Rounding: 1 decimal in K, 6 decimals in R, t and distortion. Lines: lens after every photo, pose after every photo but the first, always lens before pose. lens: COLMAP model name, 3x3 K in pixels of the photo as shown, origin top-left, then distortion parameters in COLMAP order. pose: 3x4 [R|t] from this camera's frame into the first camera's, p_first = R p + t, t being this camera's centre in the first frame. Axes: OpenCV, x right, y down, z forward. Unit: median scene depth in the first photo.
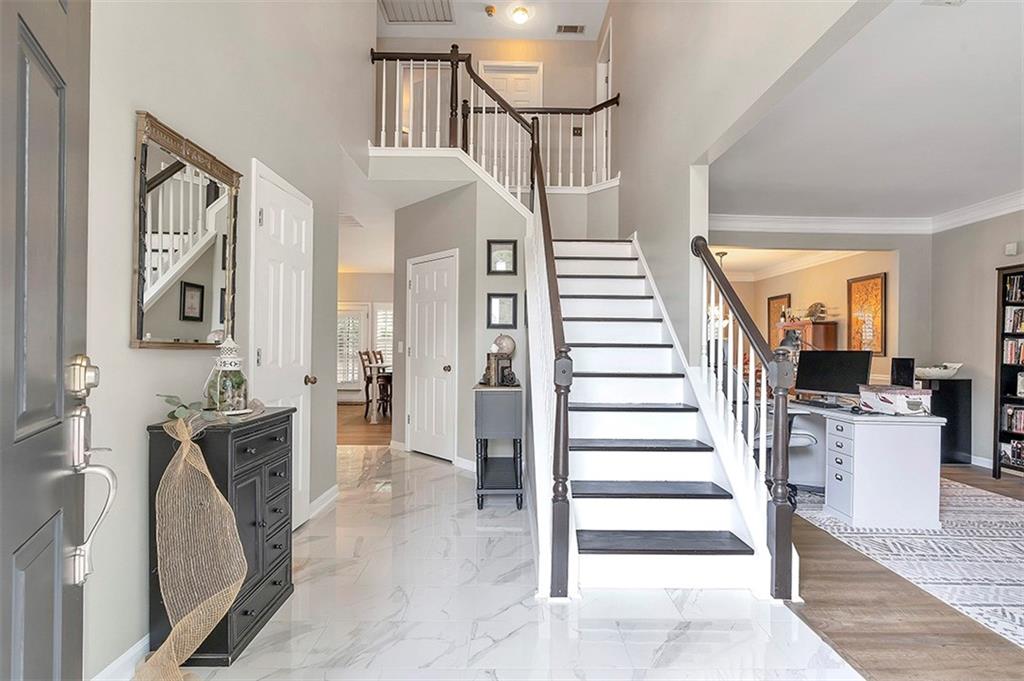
lens RADIAL K [[490.1, 0, 496.5], [0, 490.1, 345.5], [0, 0, 1]] dist [-0.006307, 0.001114]
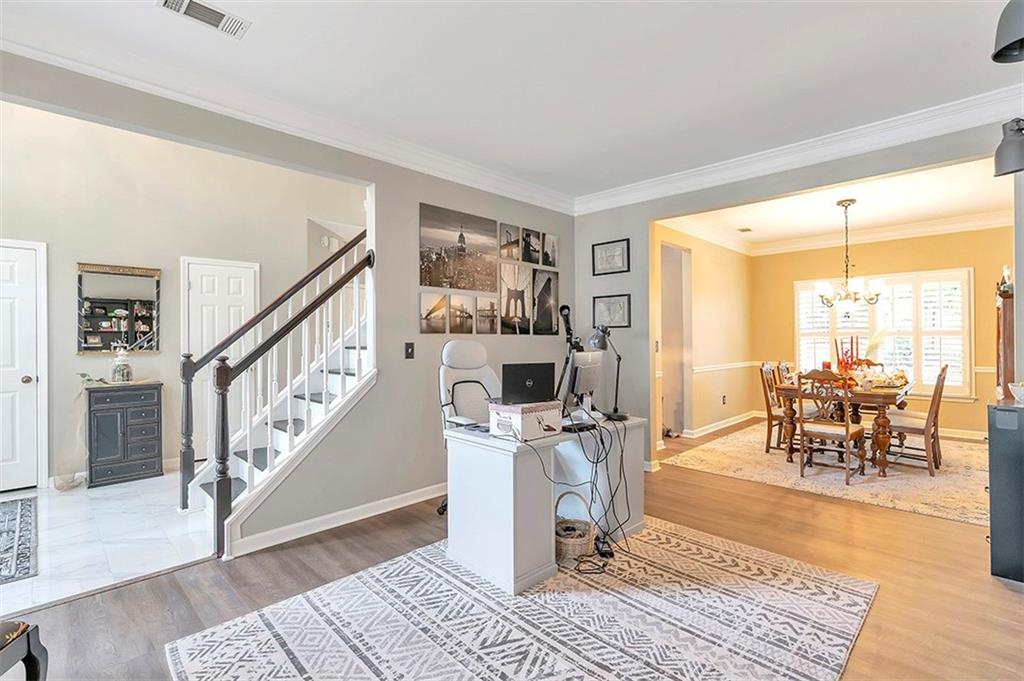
lens RADIAL K [[467.9, 0, 492.4], [0, 467.9, 337.9], [0, 0, 1]] dist [-0.004144, 0.002044]
pose [[0.694885, -0.021349, -0.718804, 1.036651], [0.020654, 0.999739, -0.009726, -0.007586], [0.718824, -0.008088, 0.695145, 0.355047]]
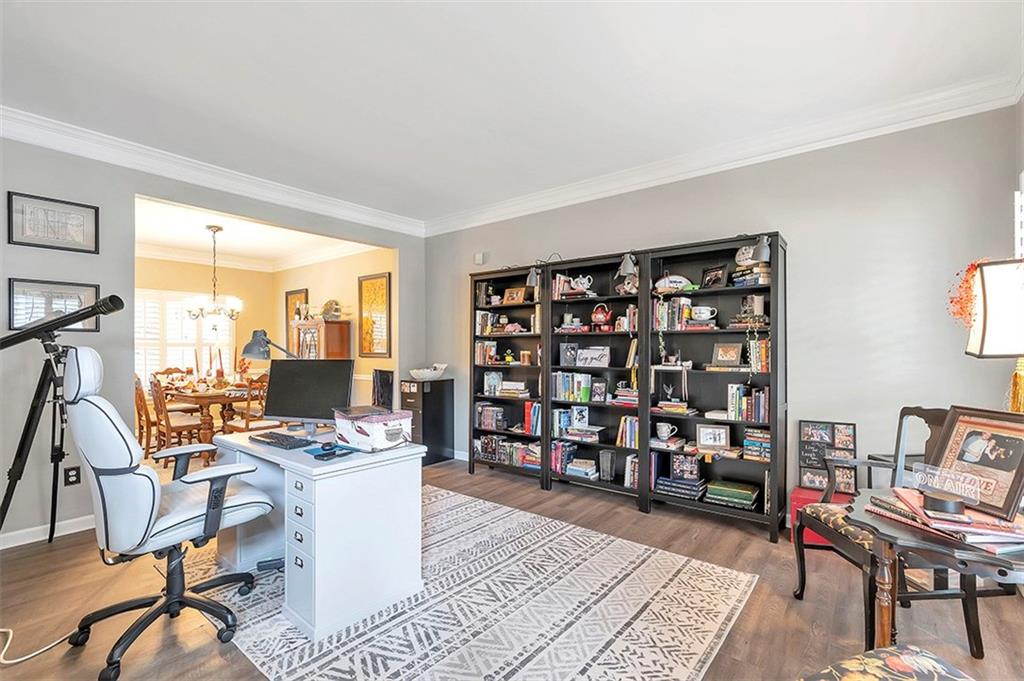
lens RADIAL K [[467.9, 0, 521.5], [0, 467.9, 345.3], [0, 0, 1]] dist [-0.004144, 0.002044]
pose [[0.614245, -0.012819, 0.789011, 0.310817], [0.007795, 0.999918, 0.010177, -0.014707], [-0.789077, -0.000101, 0.614294, 0.305816]]
